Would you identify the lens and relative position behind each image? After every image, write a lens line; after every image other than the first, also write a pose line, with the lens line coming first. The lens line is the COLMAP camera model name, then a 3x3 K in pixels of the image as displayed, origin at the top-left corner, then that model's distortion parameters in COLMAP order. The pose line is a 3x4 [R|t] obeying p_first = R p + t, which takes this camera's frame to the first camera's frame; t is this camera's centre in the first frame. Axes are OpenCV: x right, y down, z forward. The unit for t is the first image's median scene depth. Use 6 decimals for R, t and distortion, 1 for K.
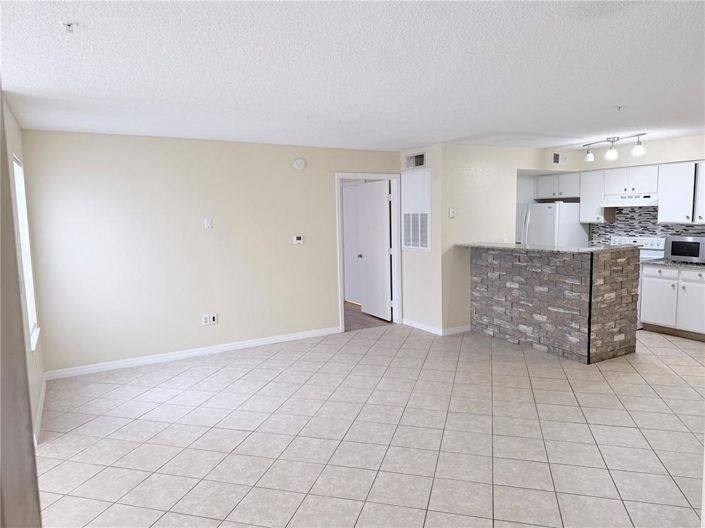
lens RADIAL K [[490.9, 0, 352.5], [0, 490.9, 264.0], [0, 0, 1]] dist [0.074406, -0.144658]
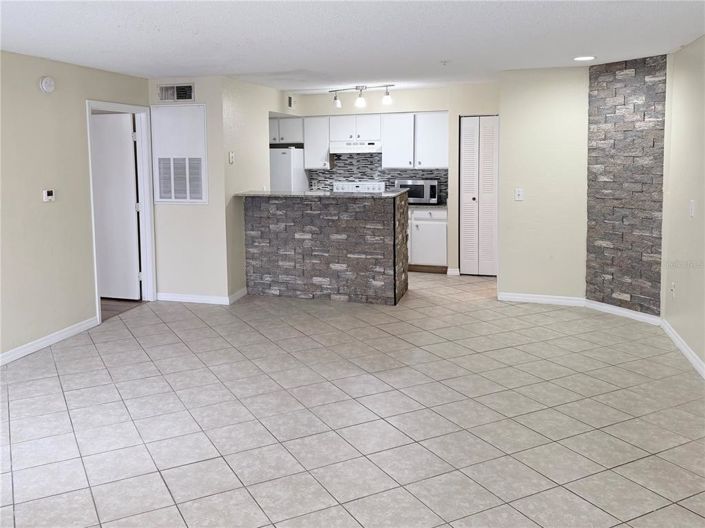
lens RADIAL K [[582.8, 0, 352.2], [0, 582.8, 194.2], [0, 0, 1]] dist [0.101029, -0.001271]
pose [[0.759592, -0.036034, 0.649401, -0.297831], [0.064252, 0.997737, -0.019791, -0.007253], [-0.647219, 0.056759, 0.760188, 0.098103]]
